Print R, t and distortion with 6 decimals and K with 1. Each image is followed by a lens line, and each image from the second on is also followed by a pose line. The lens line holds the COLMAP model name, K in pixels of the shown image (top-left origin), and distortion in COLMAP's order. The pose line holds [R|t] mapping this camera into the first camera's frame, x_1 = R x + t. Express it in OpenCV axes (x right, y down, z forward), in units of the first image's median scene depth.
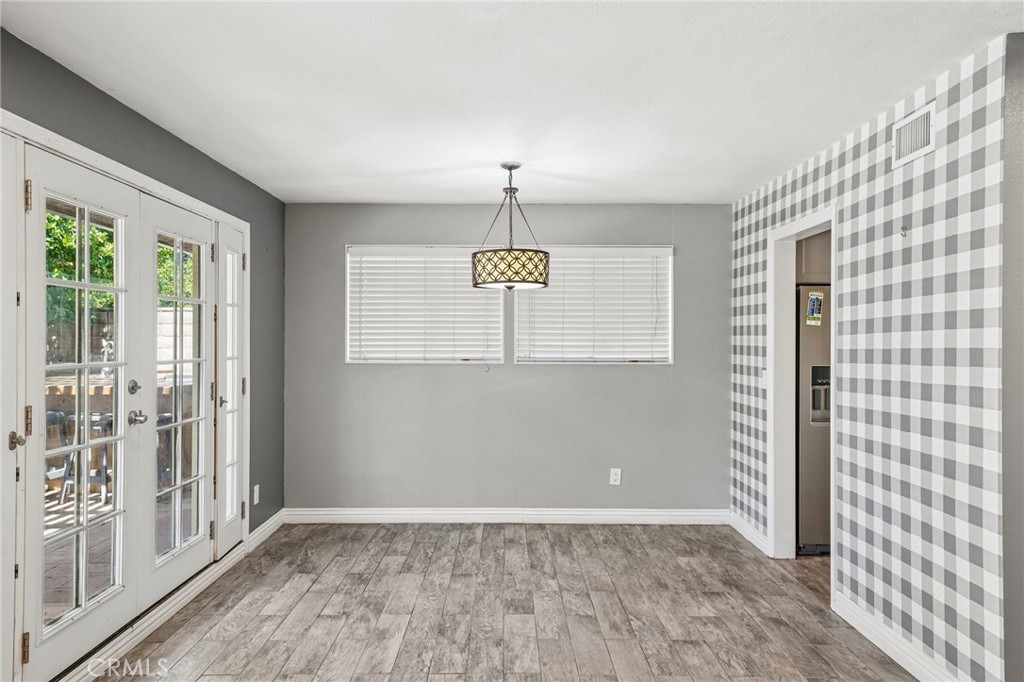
lens RADIAL K [[667.8, 0, 493.0], [0, 667.8, 338.3], [0, 0, 1]] dist [0.018031, 0.001580]
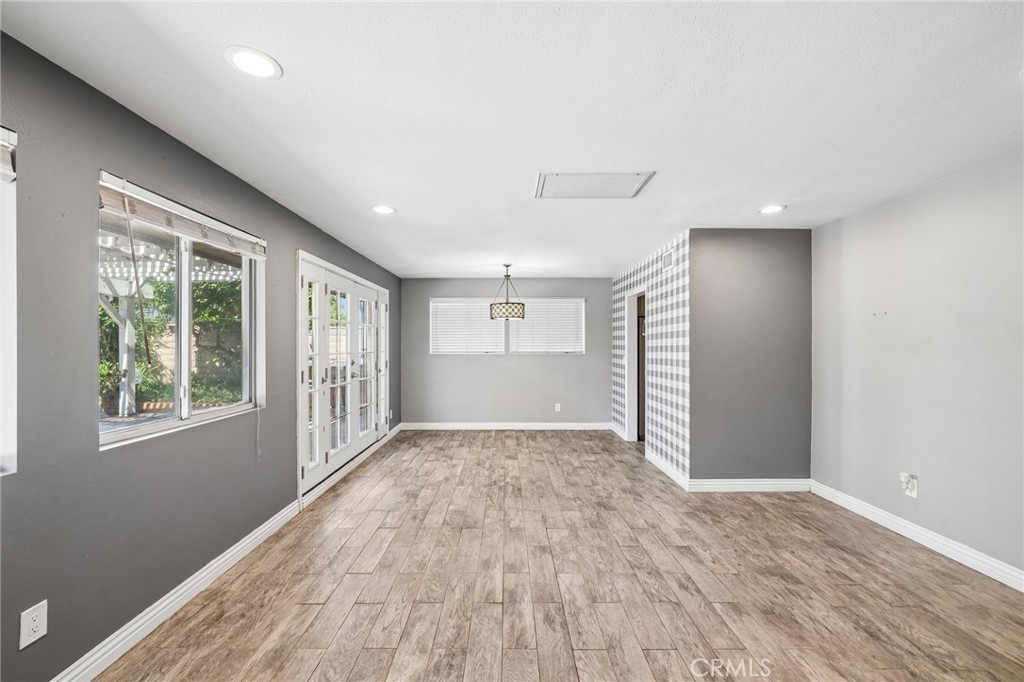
lens RADIAL K [[420.1, 0, 501.4], [0, 420.1, 343.3], [0, 0, 1]] dist [0.011296, 0.000343]
pose [[0.999968, -0.003605, 0.007132, -0.004418], [0.003587, 0.999991, 0.002474, 0.000895], [-0.007141, -0.002448, 0.999972, -0.423462]]
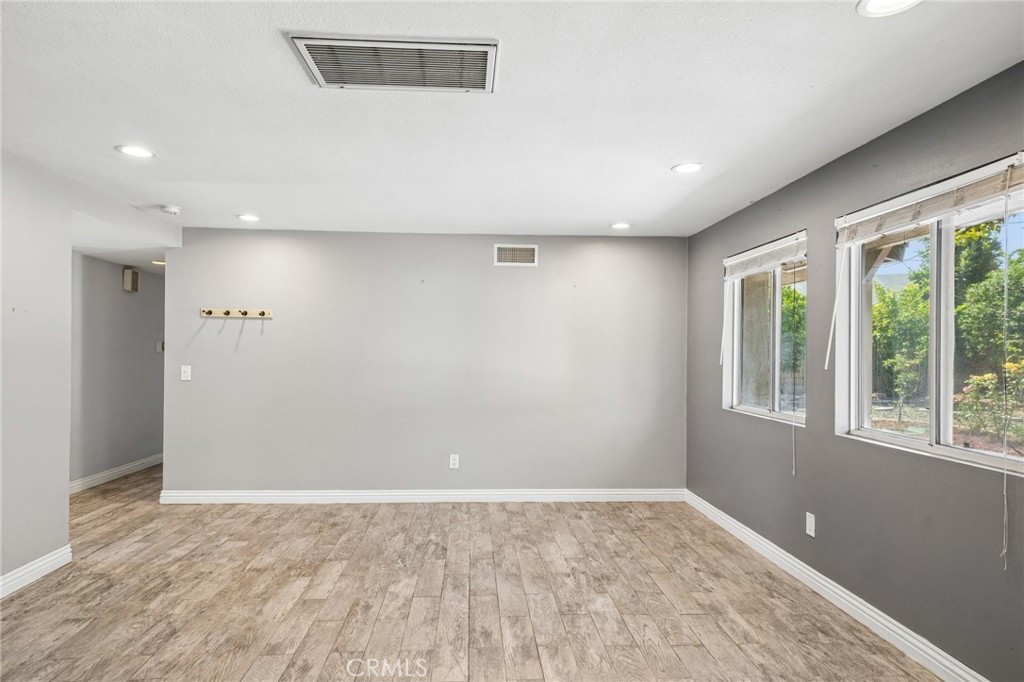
lens RADIAL K [[600.1, 0, 495.7], [0, 600.1, 352.1], [0, 0, 1]] dist [0.023481, 0.000119]
pose [[-0.998176, -0.008098, -0.059825, 0.100340], [-0.008095, 0.999967, -0.000288, 0.005444], [0.059825, 0.000197, -0.998209, 0.934409]]
